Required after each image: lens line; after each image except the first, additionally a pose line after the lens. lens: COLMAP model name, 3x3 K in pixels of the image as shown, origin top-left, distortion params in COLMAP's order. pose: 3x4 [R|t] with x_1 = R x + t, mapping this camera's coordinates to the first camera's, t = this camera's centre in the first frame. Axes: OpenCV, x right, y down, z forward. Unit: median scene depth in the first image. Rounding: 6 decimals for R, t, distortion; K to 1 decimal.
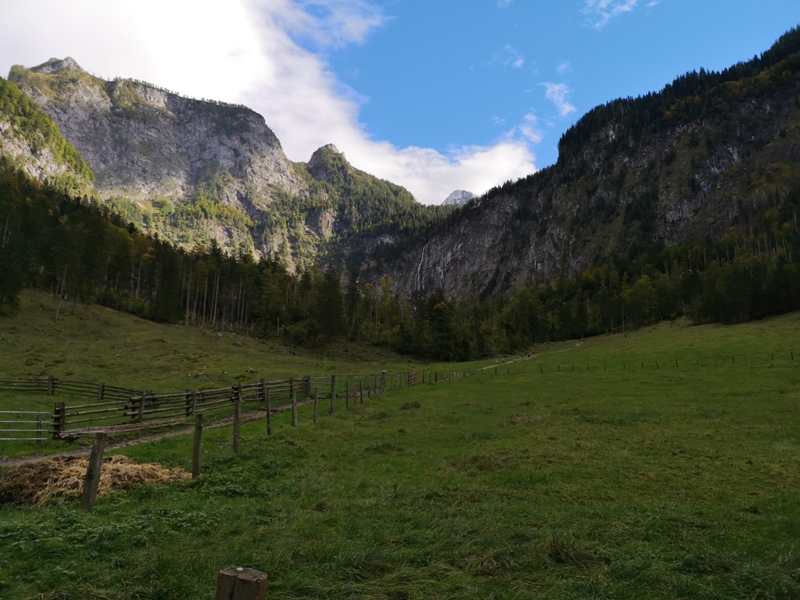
lens RADIAL K [[611.0, 0, 404.0], [0, 611.0, 297.0], [0, 0, 1]] dist [0.062771, -0.062675]
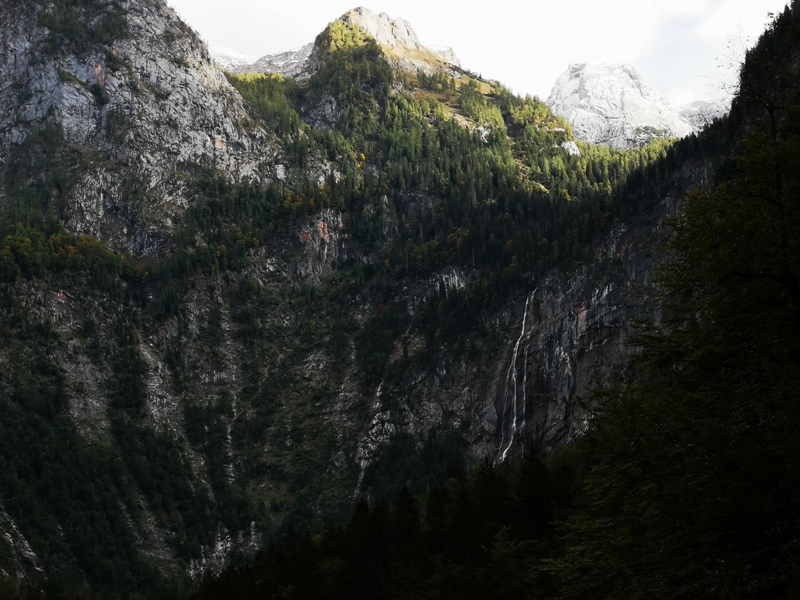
lens RADIAL K [[2141.3, 0, 400.0], [0, 2141.3, 300.0], [0, 0, 1]] dist [0.849508, -10.178380]
pose [[0.968101, -0.080924, -0.237133, 0.297853], [0.081470, 0.996647, -0.007510, -0.078272], [0.236945, -0.012049, 0.971448, -0.435508]]
